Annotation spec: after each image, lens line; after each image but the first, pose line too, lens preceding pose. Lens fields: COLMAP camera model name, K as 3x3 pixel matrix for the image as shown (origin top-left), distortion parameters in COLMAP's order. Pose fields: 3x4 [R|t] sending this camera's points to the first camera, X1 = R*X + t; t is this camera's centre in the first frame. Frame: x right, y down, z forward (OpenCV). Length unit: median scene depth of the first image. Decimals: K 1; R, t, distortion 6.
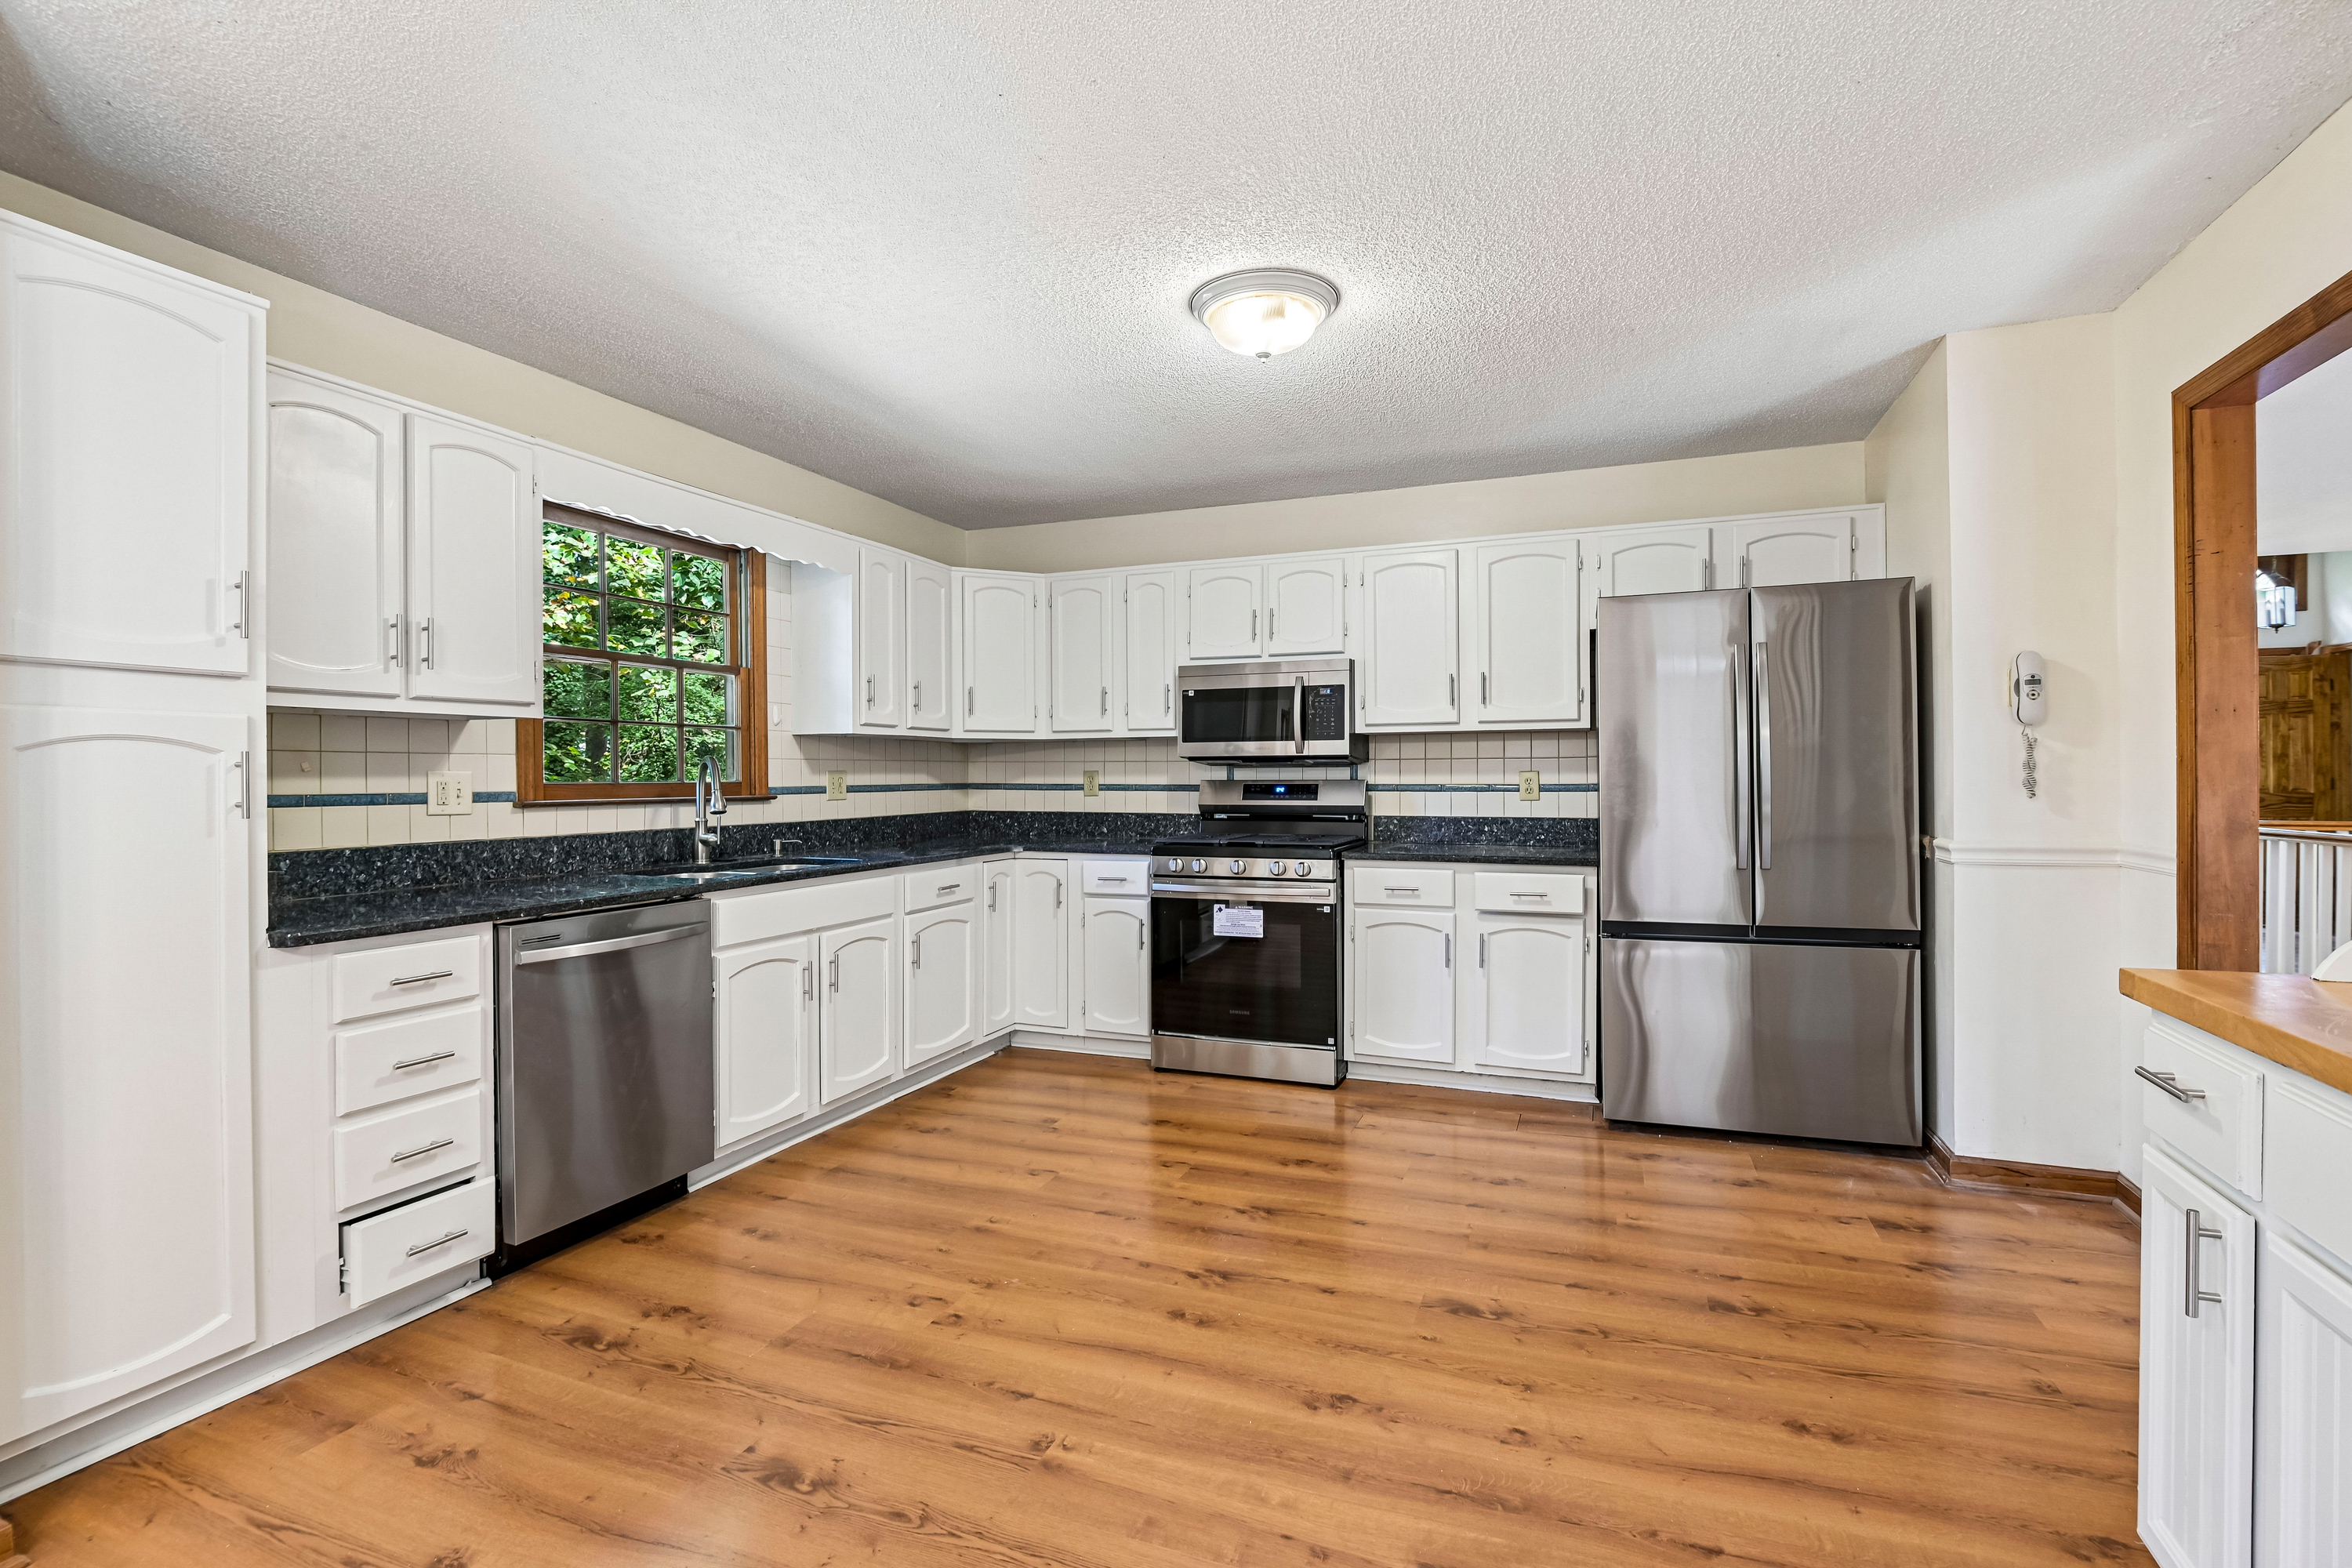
lens RADIAL K [[1071.6, 0, 1176.0], [0, 1071.6, 784.0], [0, 0, 1]] dist [-0.012671, -0.000913]
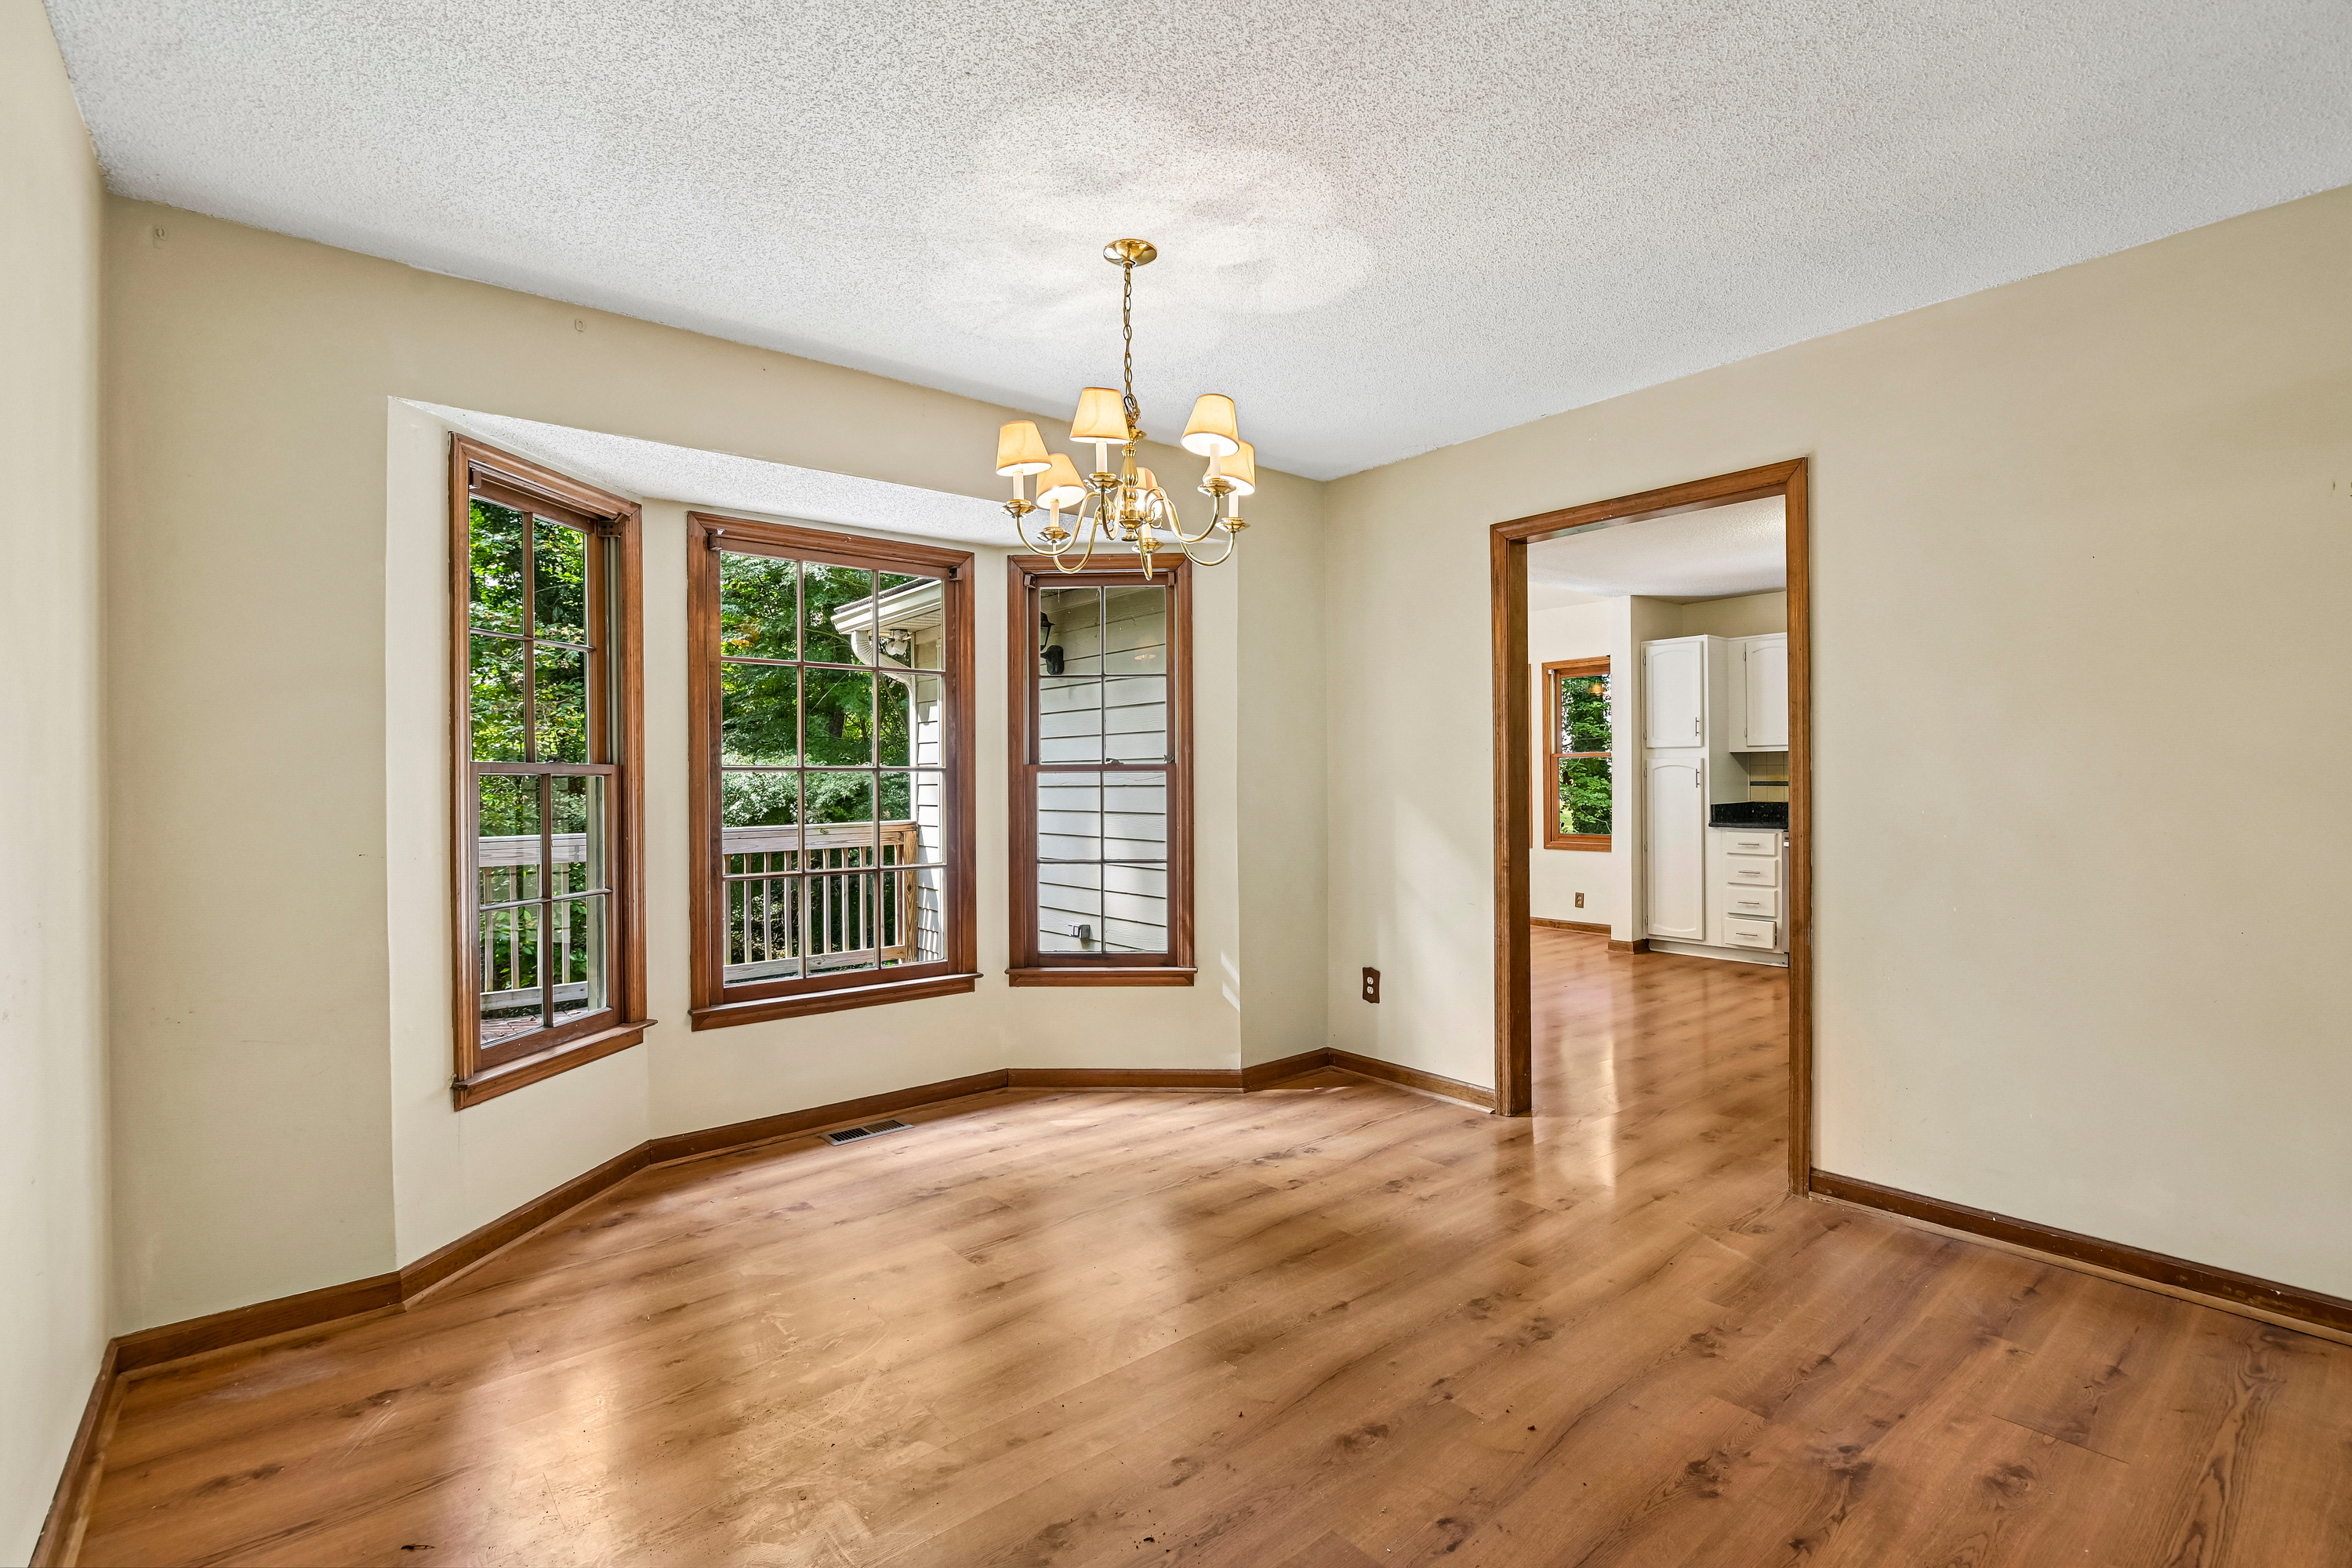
lens RADIAL K [[1076.2, 0, 1182.7], [0, 1076.2, 777.4], [0, 0, 1]] dist [-0.006934, -0.000797]
pose [[-0.477916, 0.008932, -0.878360, 1.489002], [0.003369, 0.999960, 0.008336, -0.018145], [0.878399, 0.001024, -0.477927, 0.588808]]
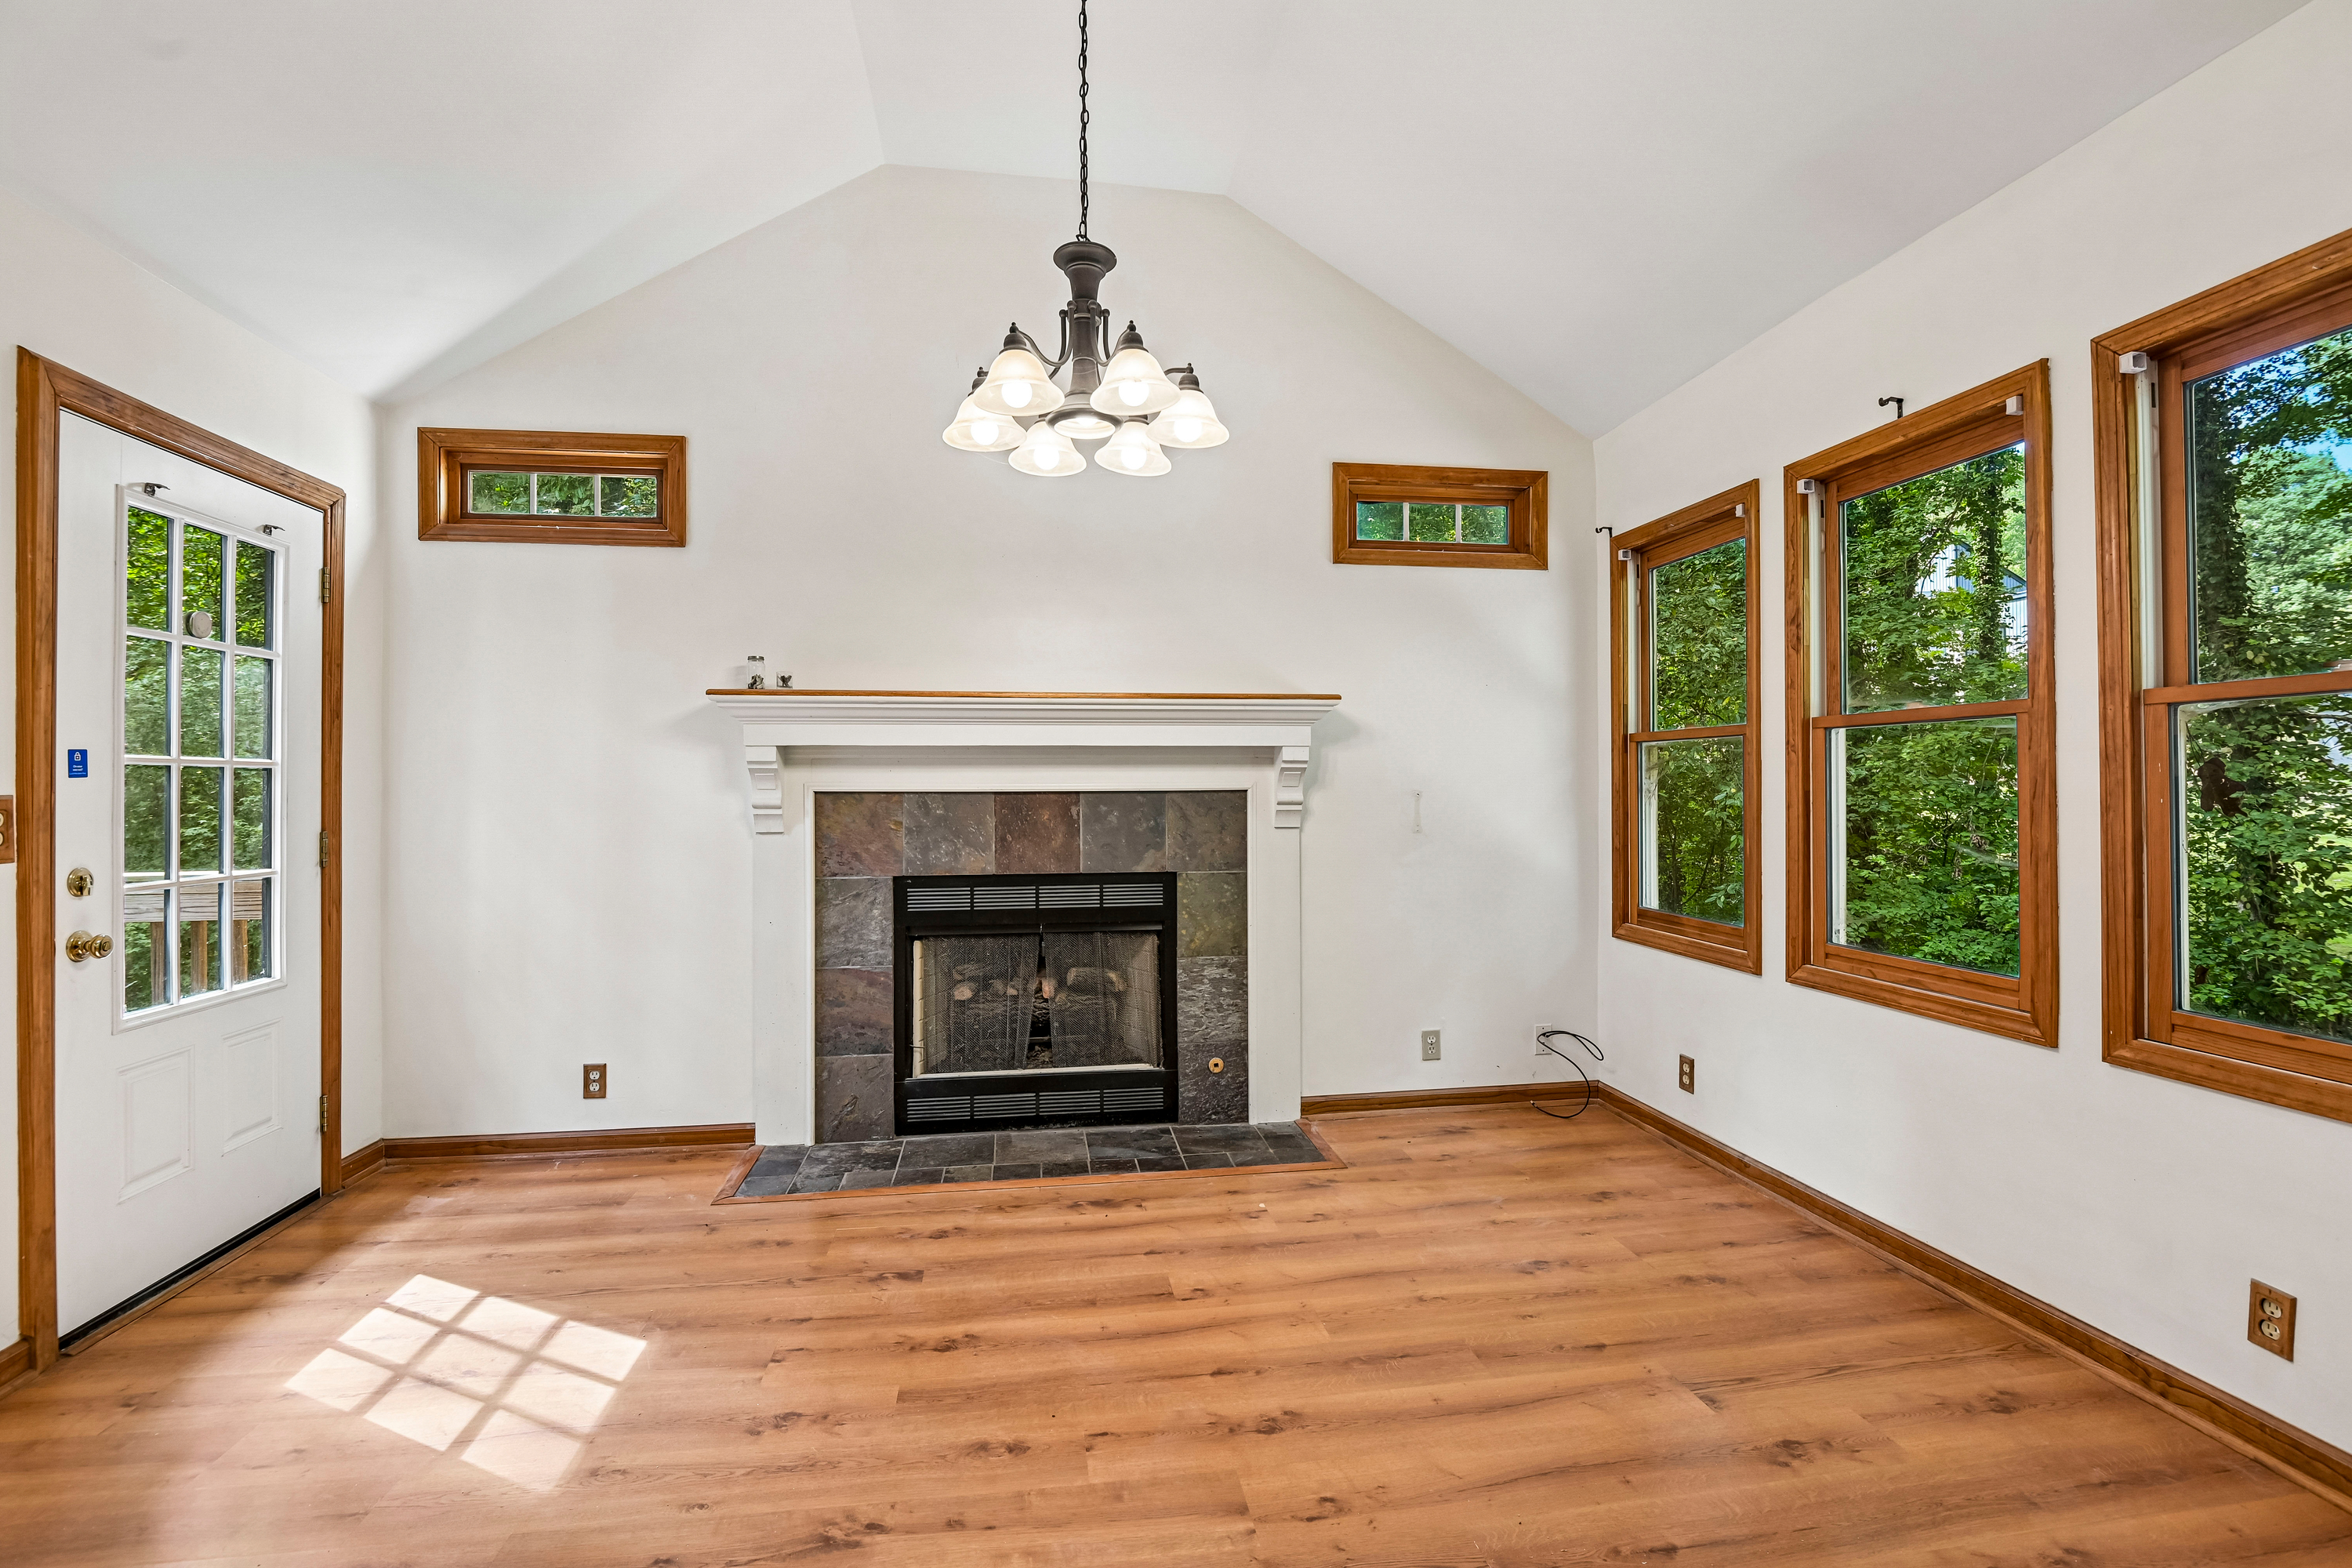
lens RADIAL K [[1071.6, 0, 1176.0], [0, 1071.6, 784.0], [0, 0, 1]] dist [-0.012671, -0.000913]
pose [[-0.867161, 0.010408, -0.497919, -0.015810], [0.007950, 0.999944, 0.007057, -0.005330], [0.497964, 0.002161, -0.867195, 0.434729]]
